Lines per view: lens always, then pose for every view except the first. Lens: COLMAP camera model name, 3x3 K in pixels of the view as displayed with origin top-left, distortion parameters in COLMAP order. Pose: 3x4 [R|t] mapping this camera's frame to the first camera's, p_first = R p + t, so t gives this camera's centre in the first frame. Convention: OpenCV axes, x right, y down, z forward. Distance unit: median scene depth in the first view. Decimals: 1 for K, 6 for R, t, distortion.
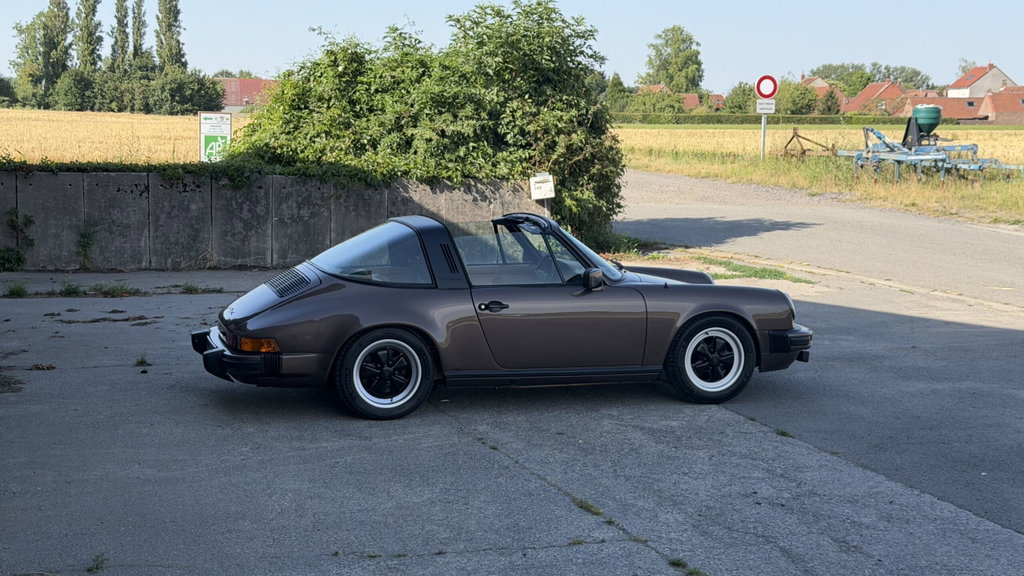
lens RADIAL K [[1420.2, 0, 528.5], [0, 1420.2, 282.6], [0, 0, 1]] dist [0.135443, 0.000000]
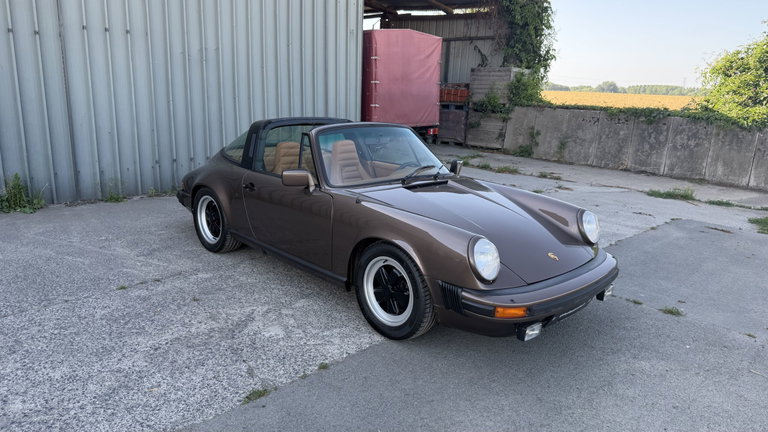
lens RADIAL K [[538.8, 0, 379.5], [0, 538.8, 220.8], [0, 0, 1]] dist [0.064378, -0.099954]
pose [[0.443448, 0.216543, -0.869749, 0.212861], [-0.131421, 0.975598, 0.175890, -0.025312], [0.886613, 0.036306, 0.461085, 0.425245]]
